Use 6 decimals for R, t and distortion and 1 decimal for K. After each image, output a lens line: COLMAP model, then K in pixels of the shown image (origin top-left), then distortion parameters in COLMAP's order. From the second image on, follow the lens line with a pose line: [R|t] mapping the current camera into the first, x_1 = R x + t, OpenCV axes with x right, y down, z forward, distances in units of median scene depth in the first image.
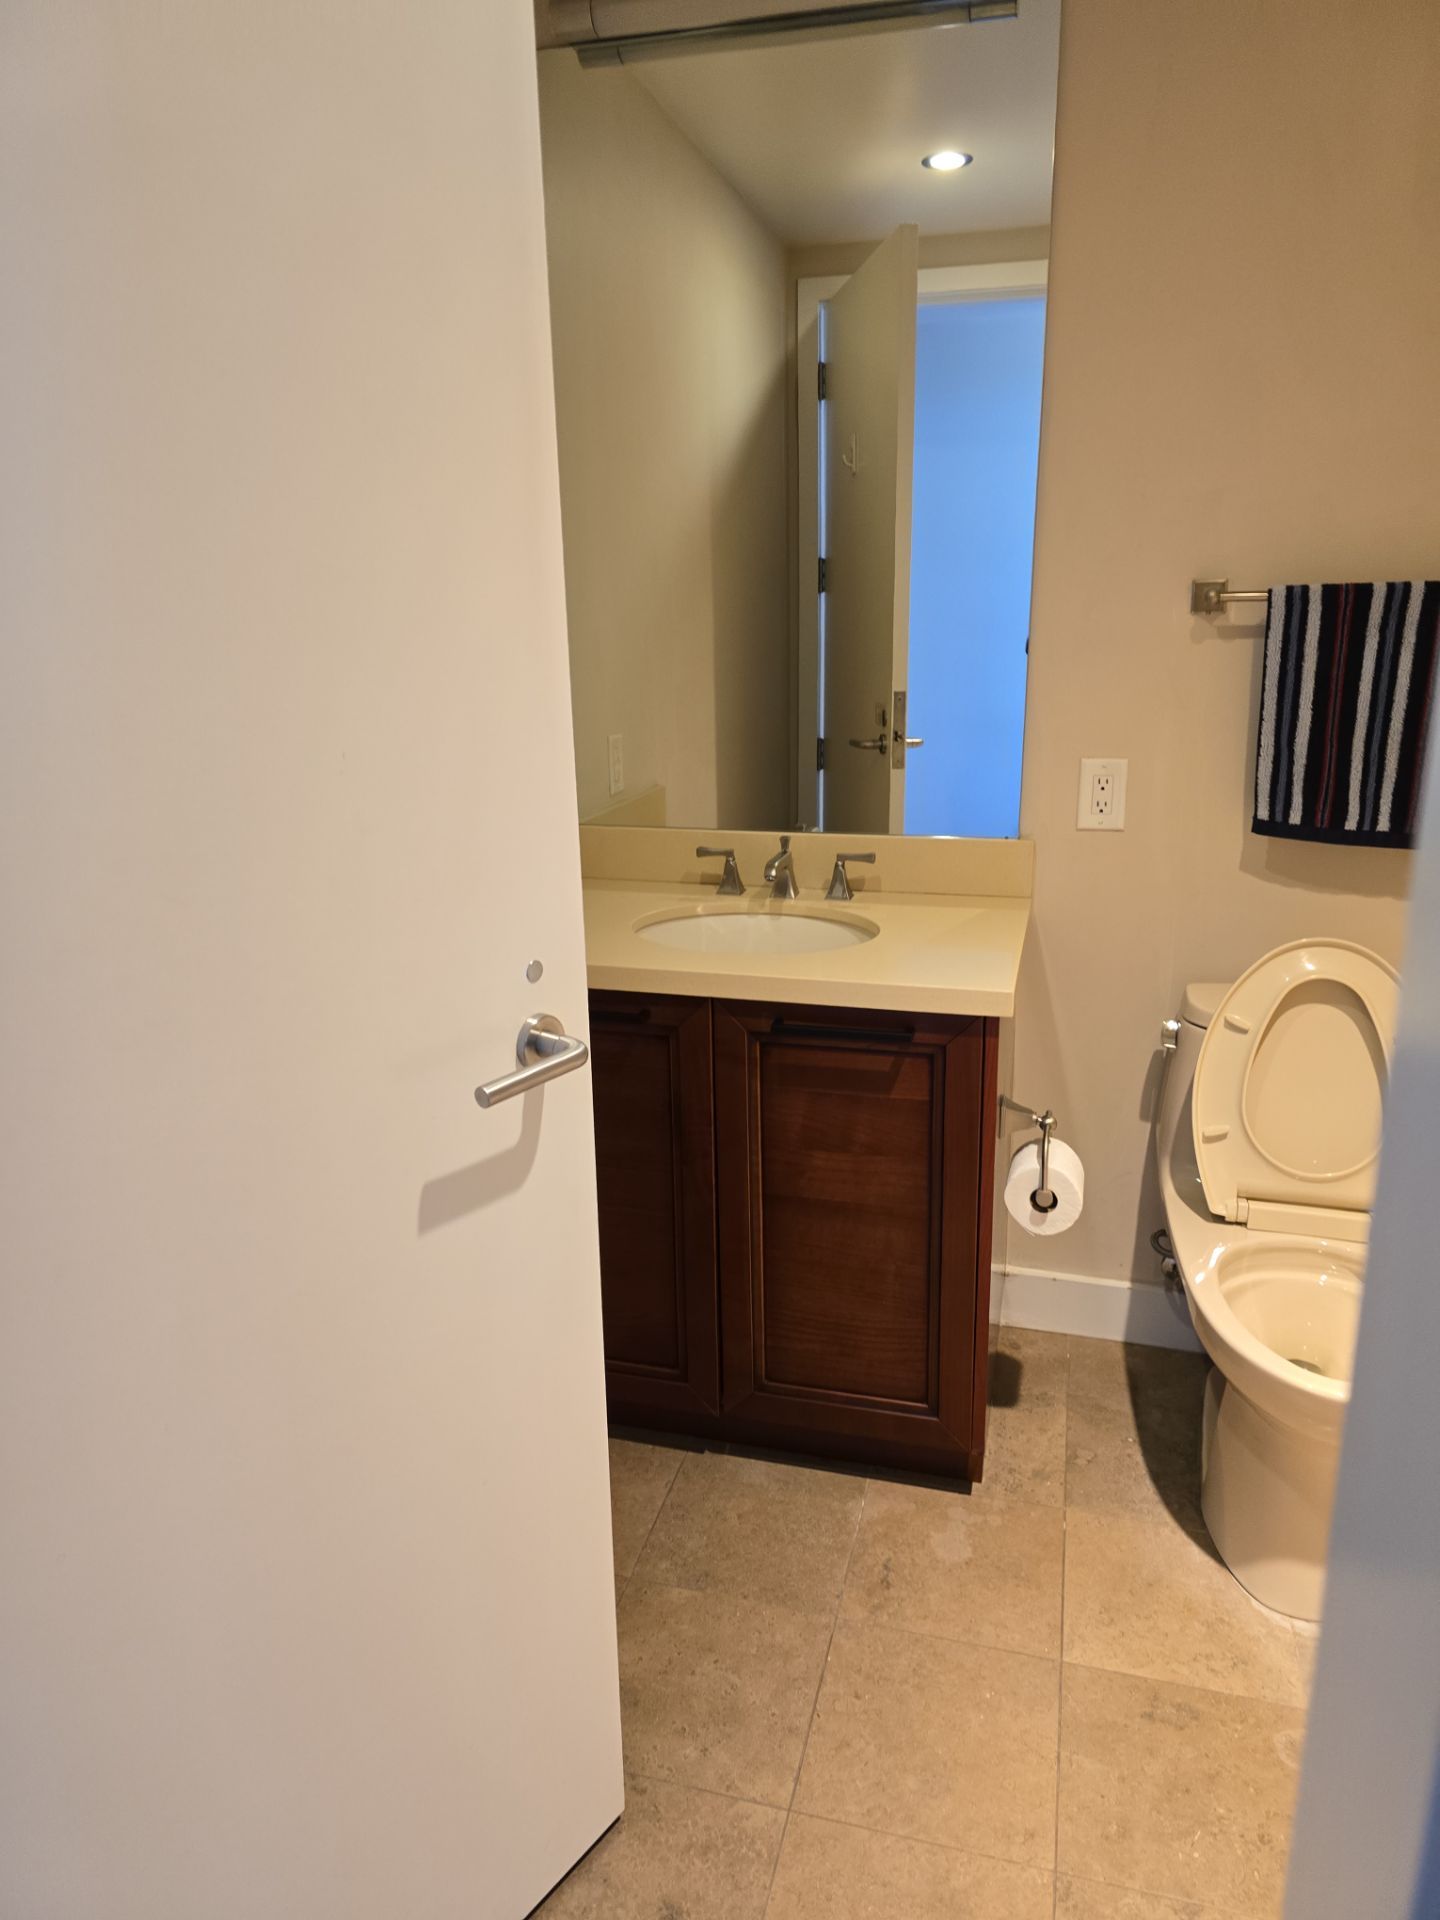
lens RADIAL K [[1287.0, 0, 714.4], [0, 1287.0, 964.5], [0, 0, 1]] dist [0.056821, -0.053767]
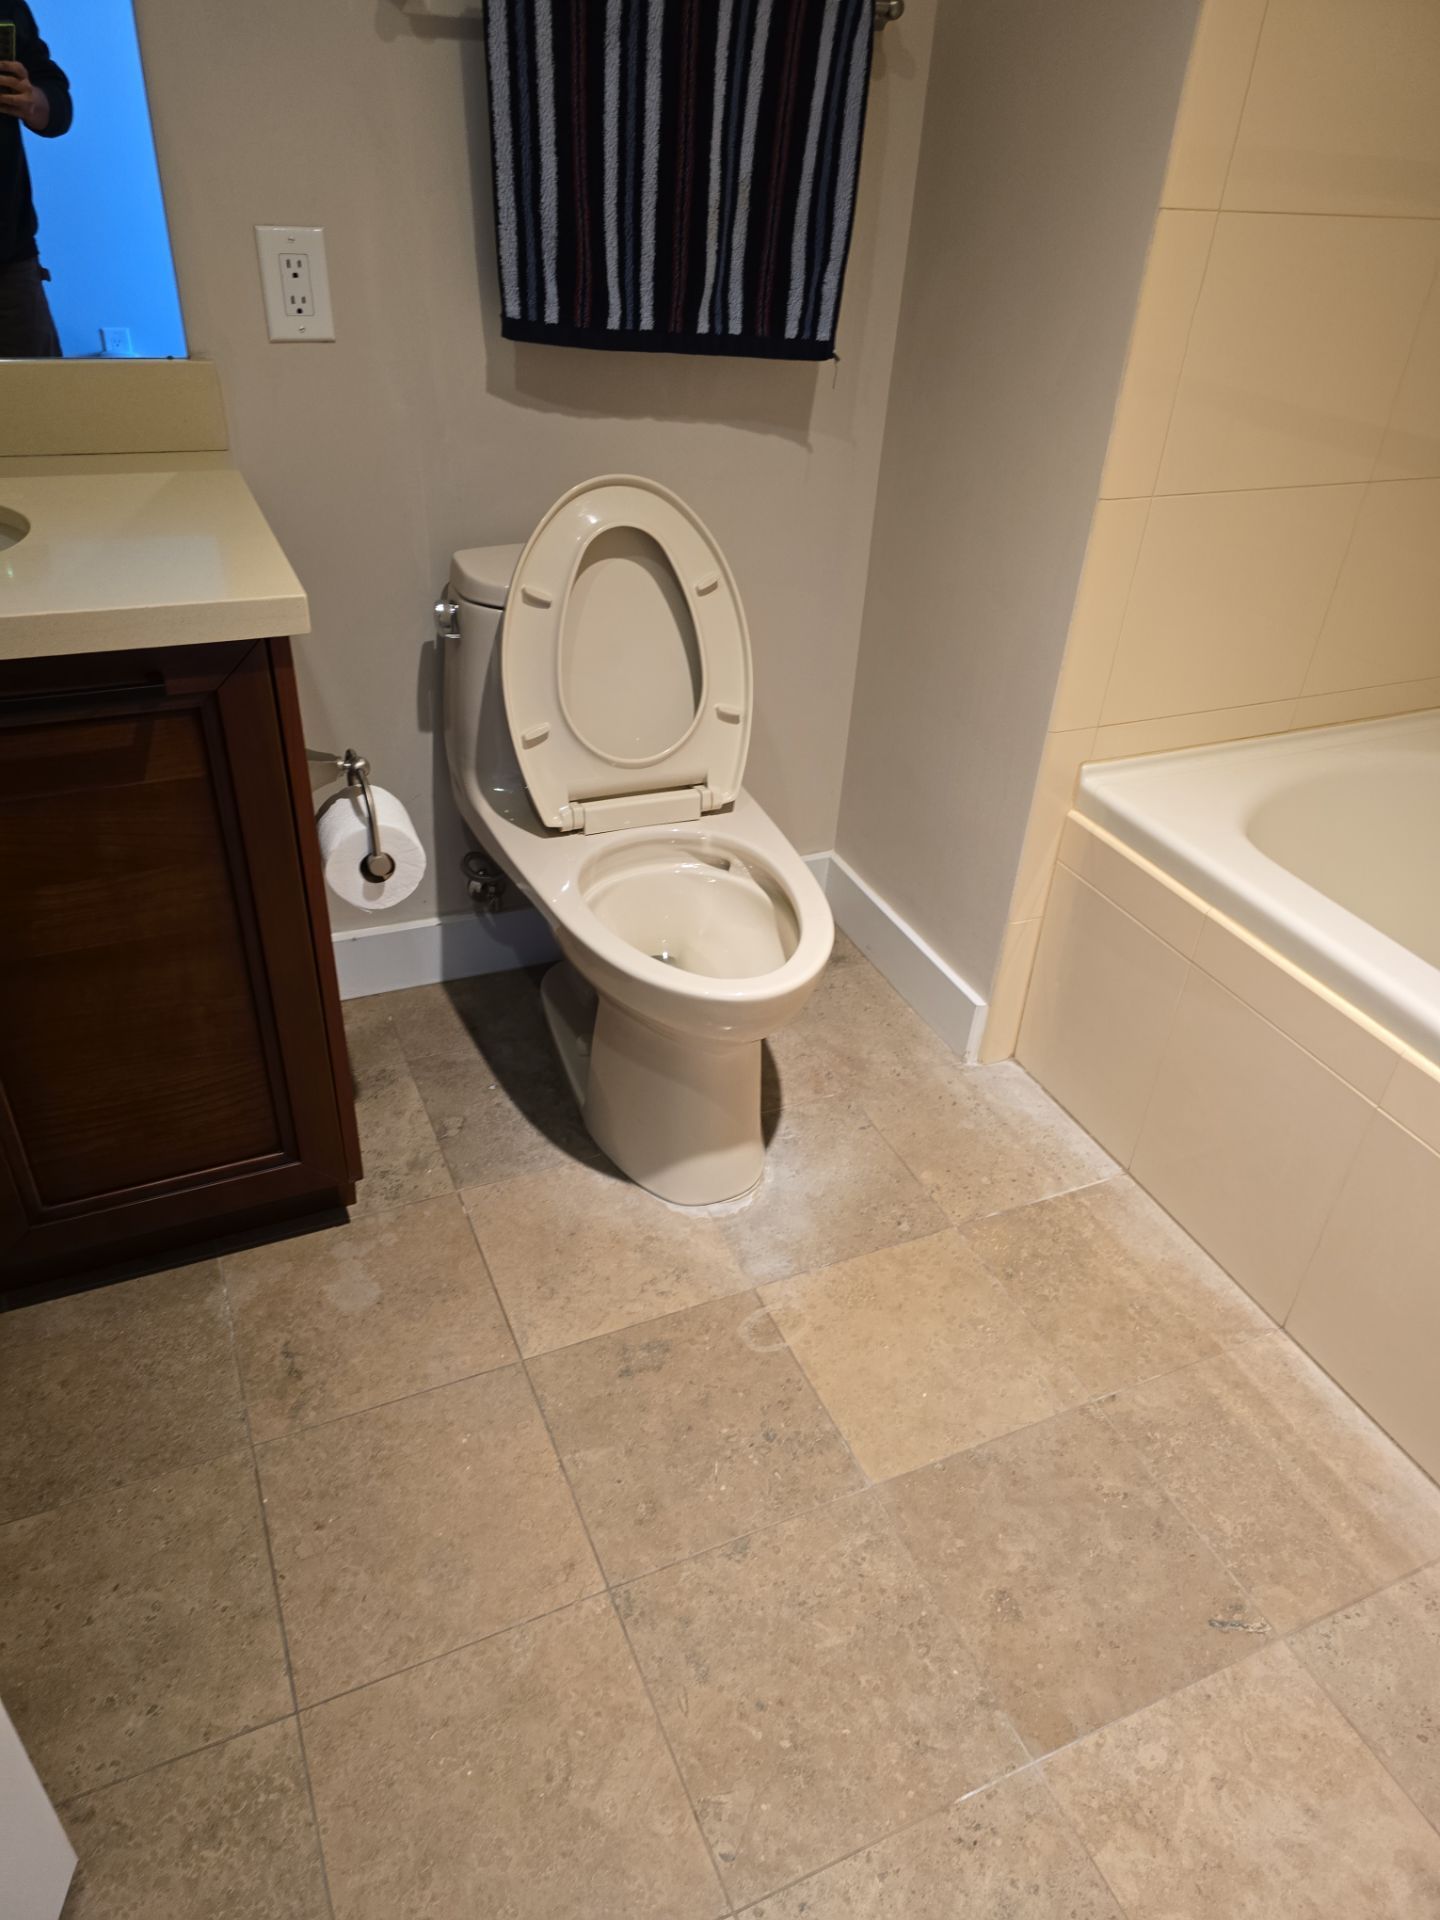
lens RADIAL K [[1287.0, 0, 733.4], [0, 1287.0, 963.2], [0, 0, 1]] dist [0.056821, -0.053767]
pose [[0.762062, -0.305256, 0.571035, -0.043188], [0.108726, 0.929705, 0.351891, -0.013784], [-0.638310, -0.206077, 0.741682, 0.280586]]
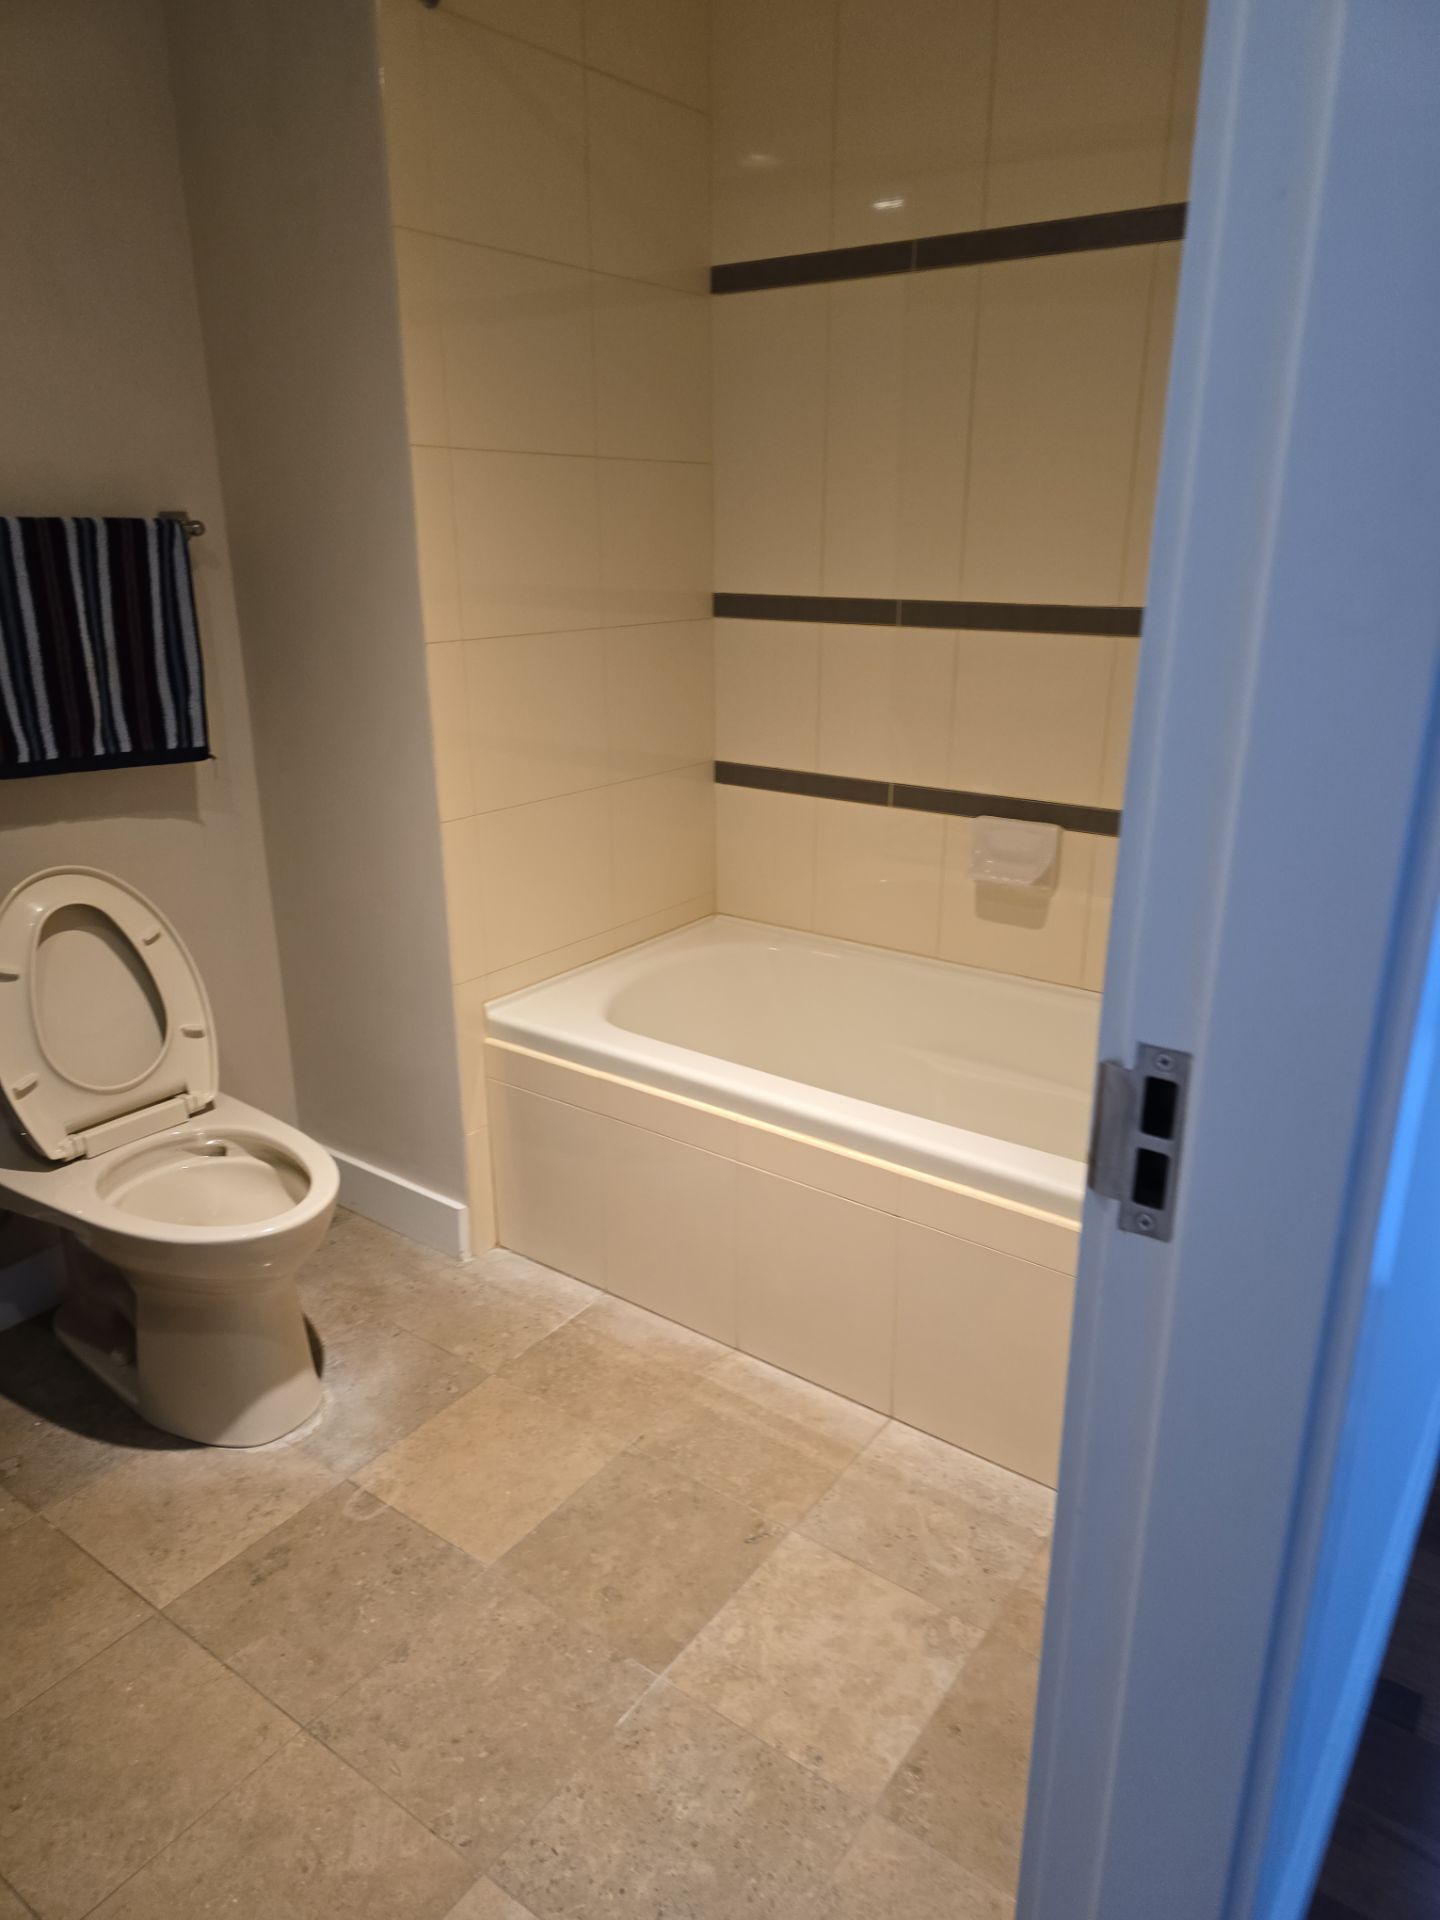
lens RADIAL K [[1287.0, 0, 739.7], [0, 1287.0, 976.2], [0, 0, 1]] dist [0.056821, -0.053767]
pose [[0.333777, -0.295012, 0.895299, -0.308375], [0.252685, 0.943009, 0.216529, -0.025874], [-0.908154, 0.153956, 0.389300, 0.121358]]
